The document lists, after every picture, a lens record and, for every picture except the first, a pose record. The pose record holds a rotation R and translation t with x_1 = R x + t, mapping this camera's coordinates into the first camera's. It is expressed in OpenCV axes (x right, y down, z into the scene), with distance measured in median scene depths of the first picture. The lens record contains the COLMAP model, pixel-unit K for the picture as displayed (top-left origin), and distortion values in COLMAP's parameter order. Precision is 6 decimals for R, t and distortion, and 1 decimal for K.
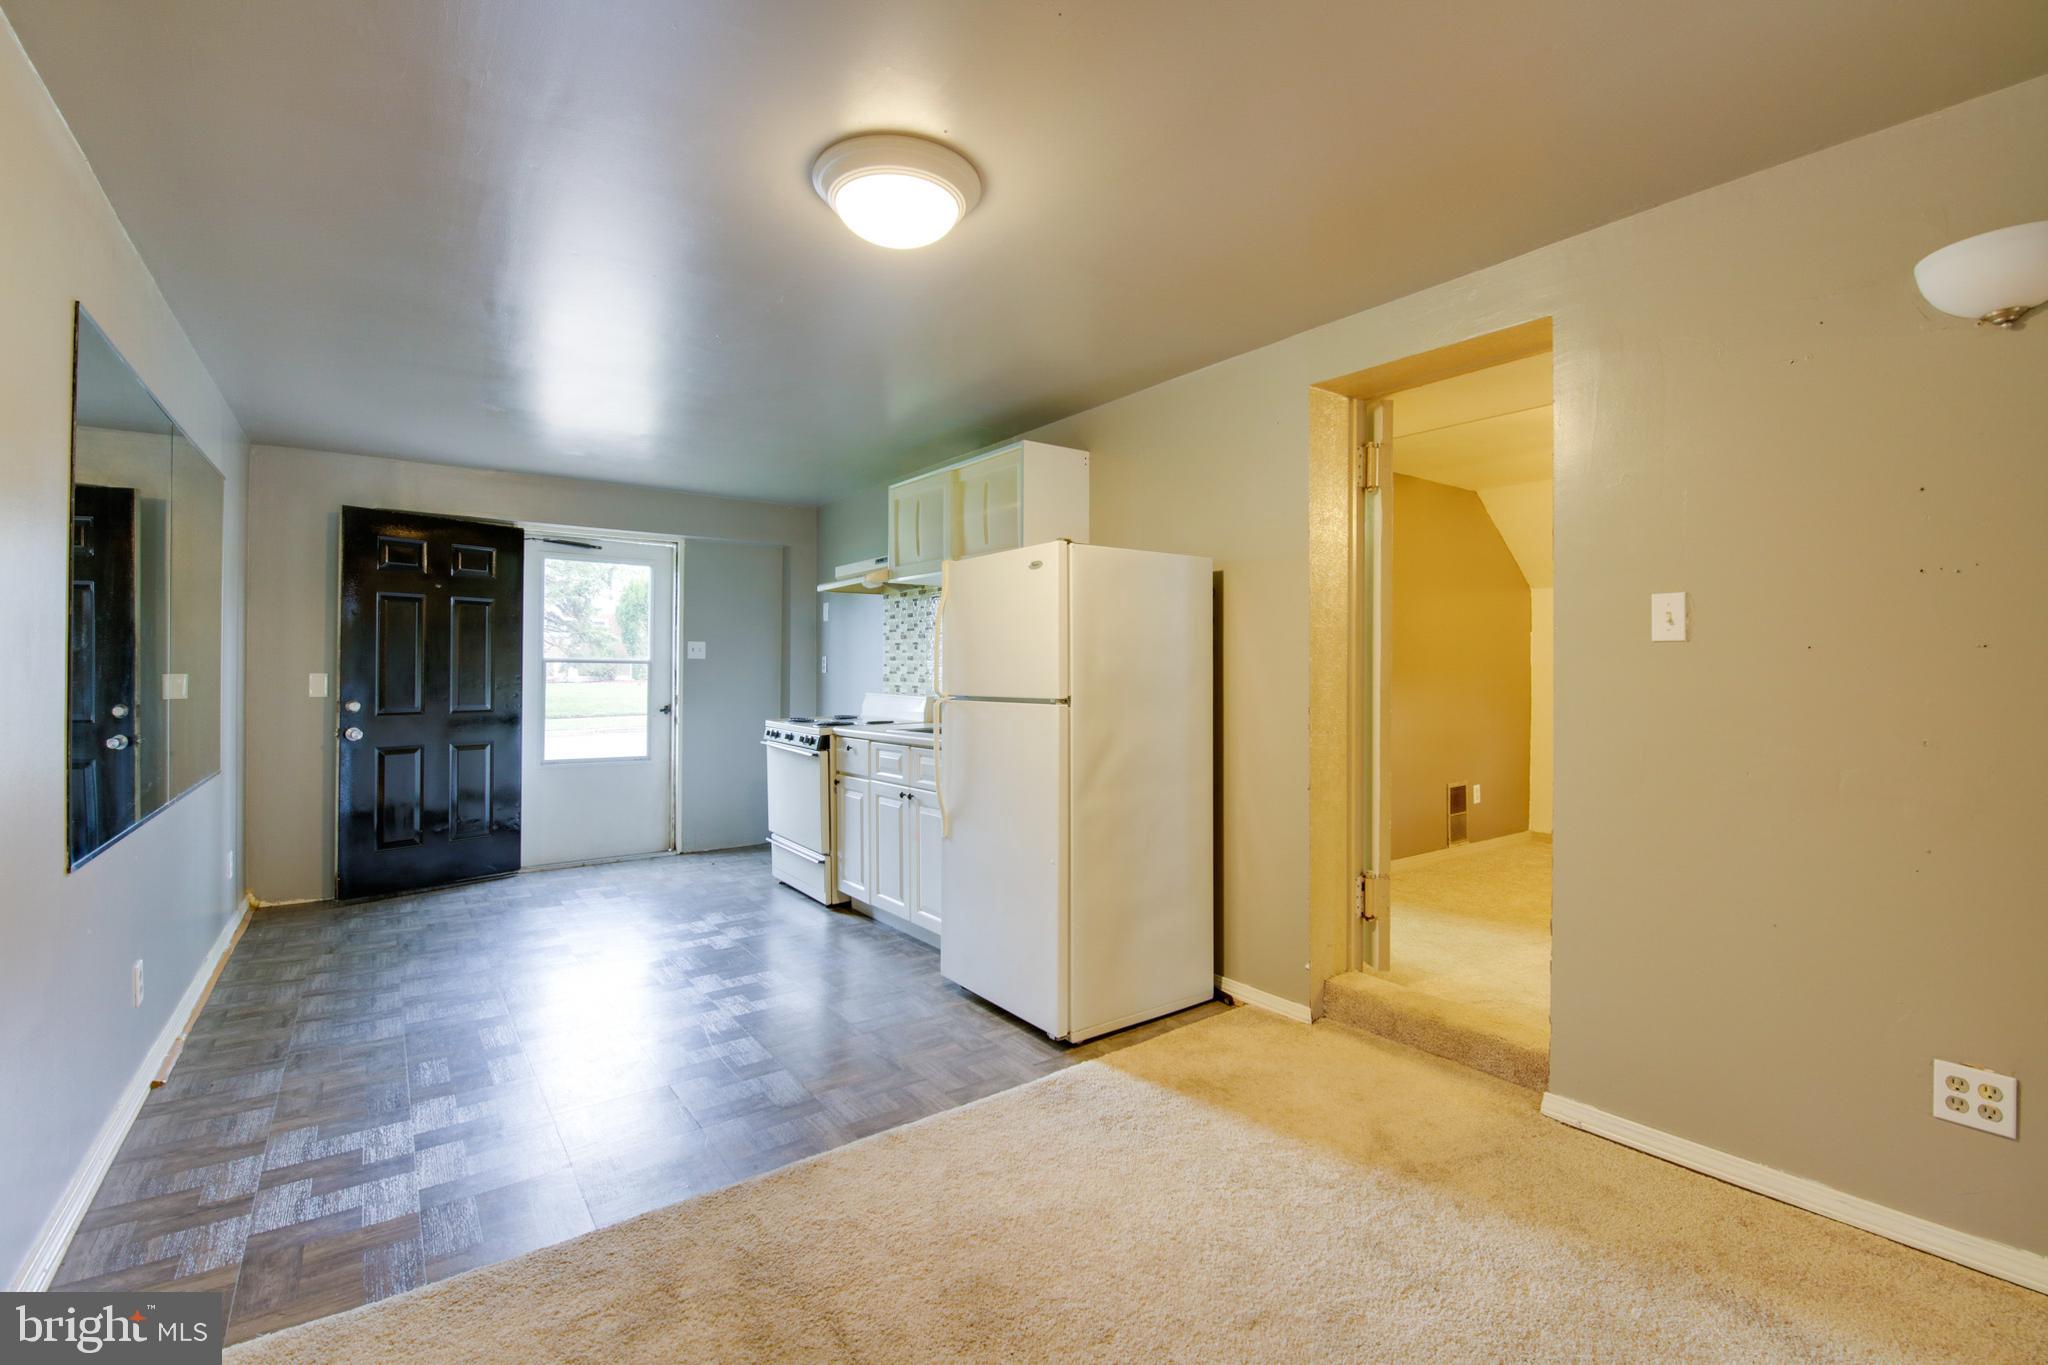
lens RADIAL K [[897.0, 0, 1018.7], [0, 897.0, 654.2], [0, 0, 1]] dist [0.000062, -0.011139]
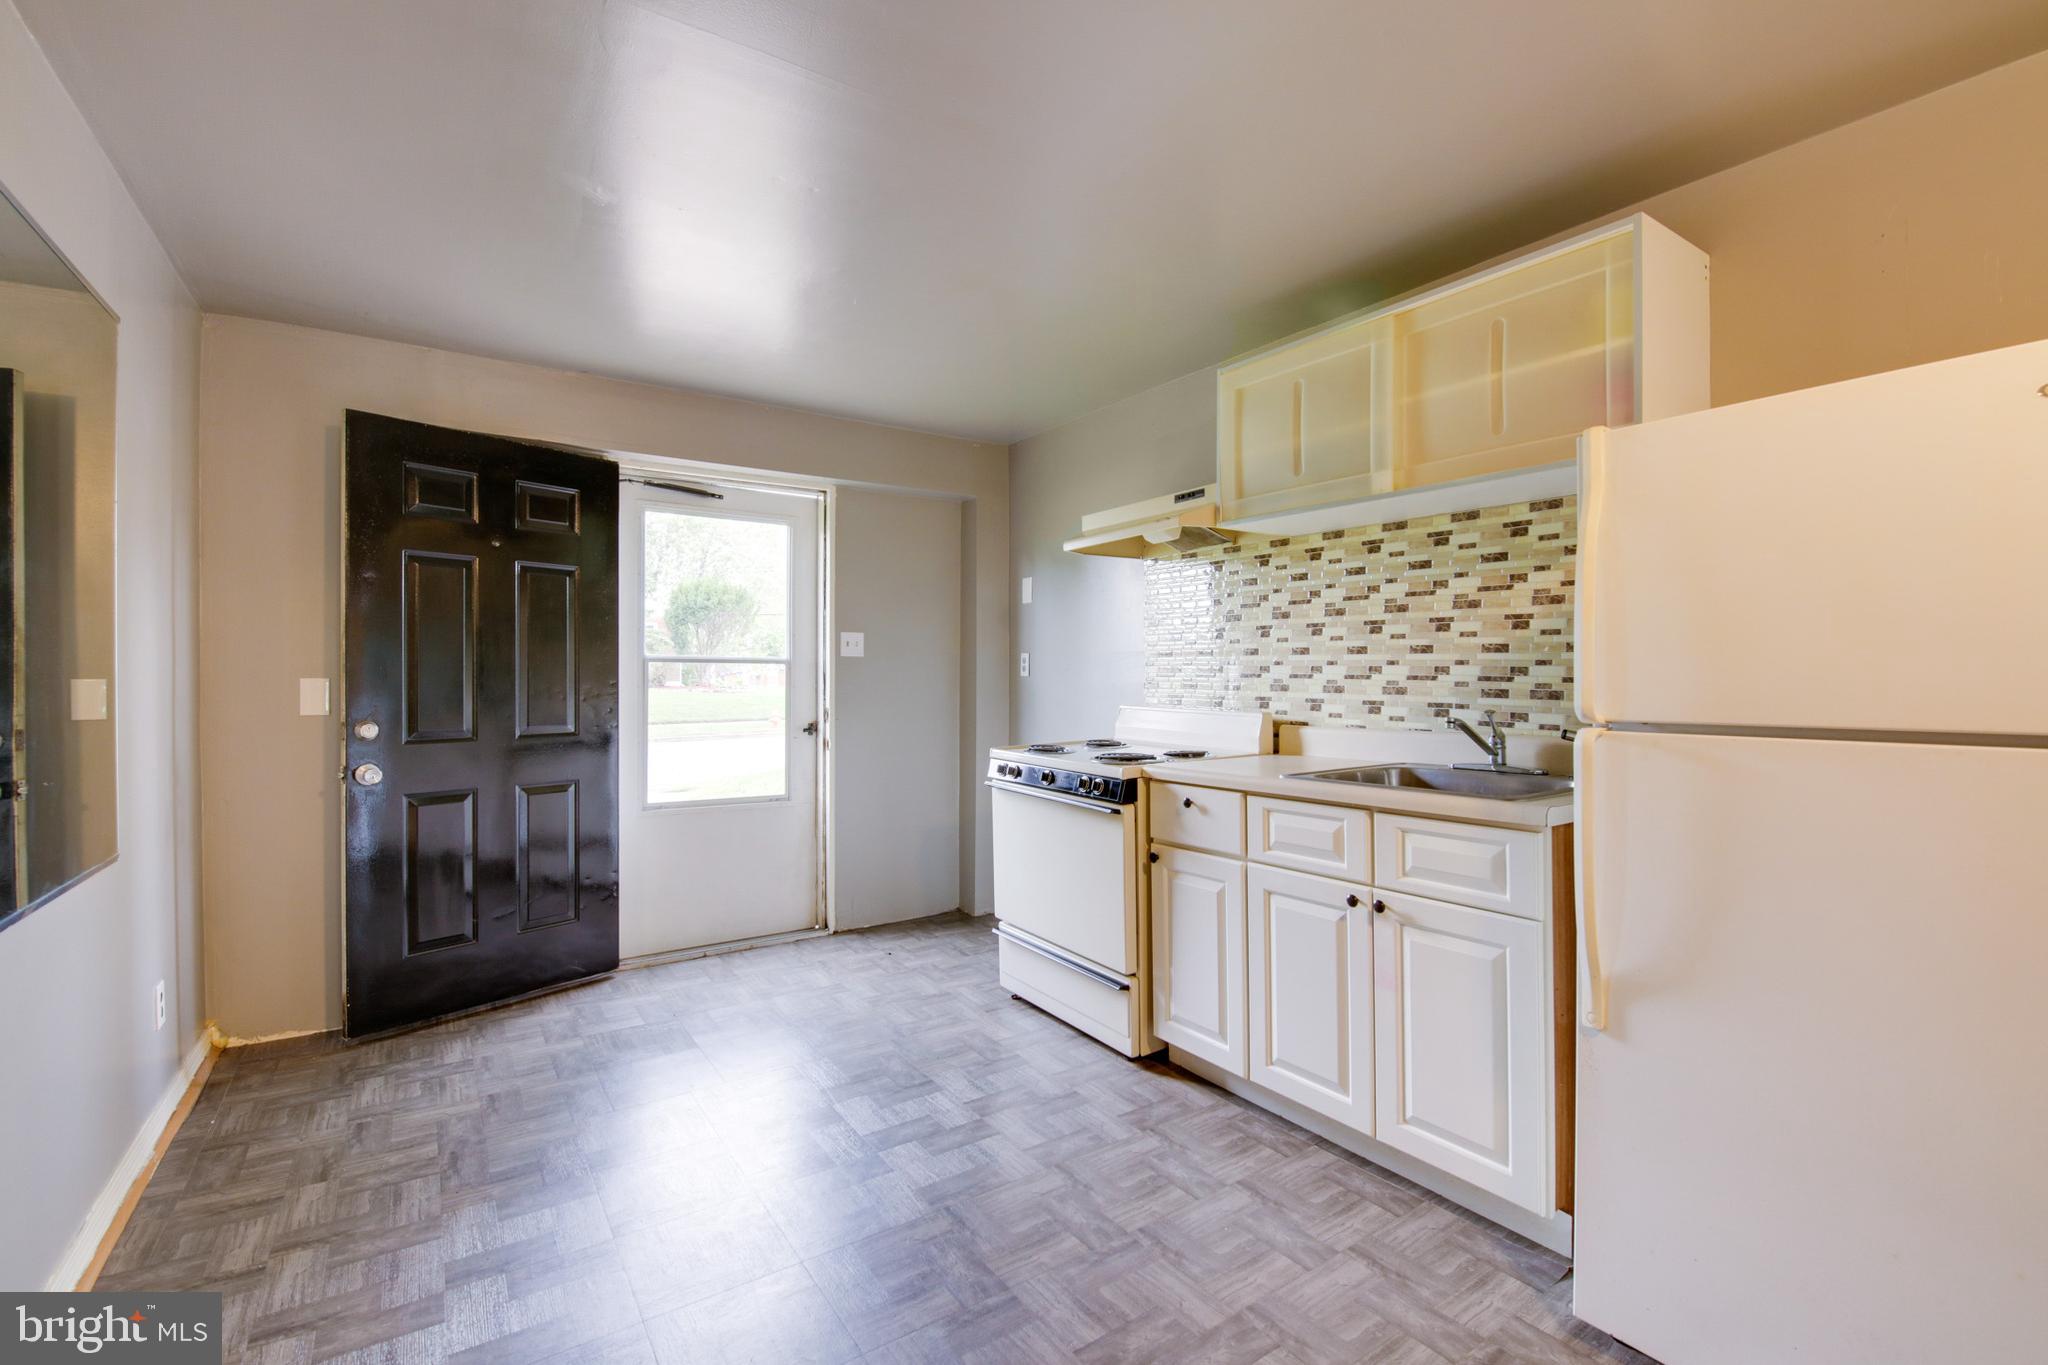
lens RADIAL K [[905.3, 0, 1025.3], [0, 905.3, 672.8], [0, 0, 1]] dist [-0.000691, -0.010911]
pose [[0.999356, -0.002319, -0.035797, -0.249565], [0.002880, 0.999874, 0.015620, 0.008837], [0.035756, -0.015713, 0.999237, 0.369255]]
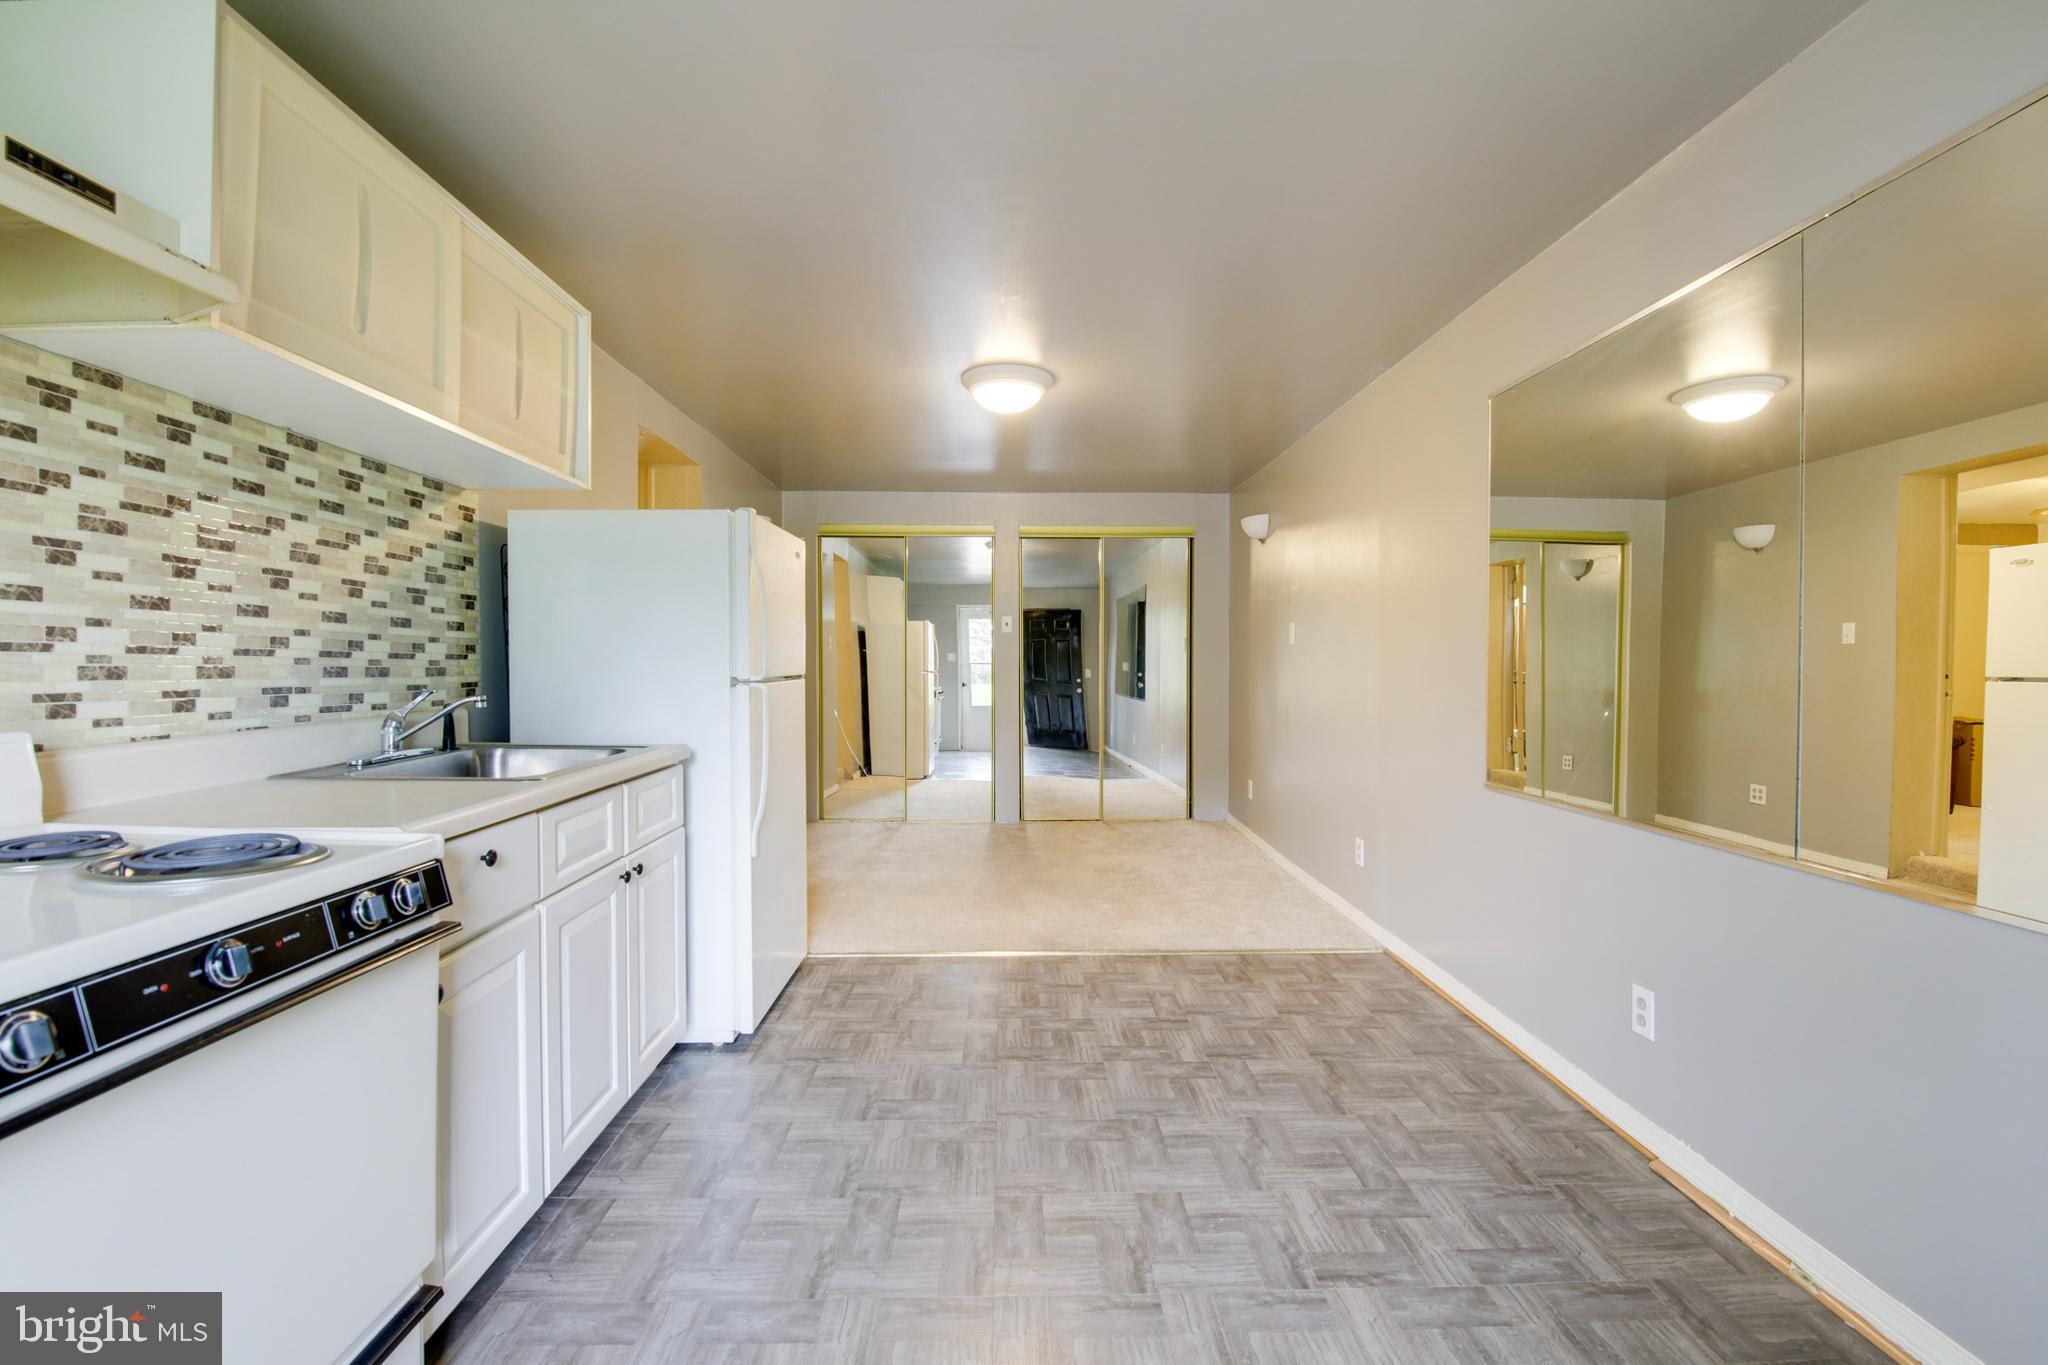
lens RADIAL K [[900.3, 0, 1029.9], [0, 900.3, 674.2], [0, 0, 1]] dist [-0.000136, -0.011691]
pose [[-0.830607, -0.010382, 0.556762, -0.511749], [-0.012759, 0.999919, -0.000389, 0.026676], [-0.556712, -0.007426, -0.830672, 1.072414]]
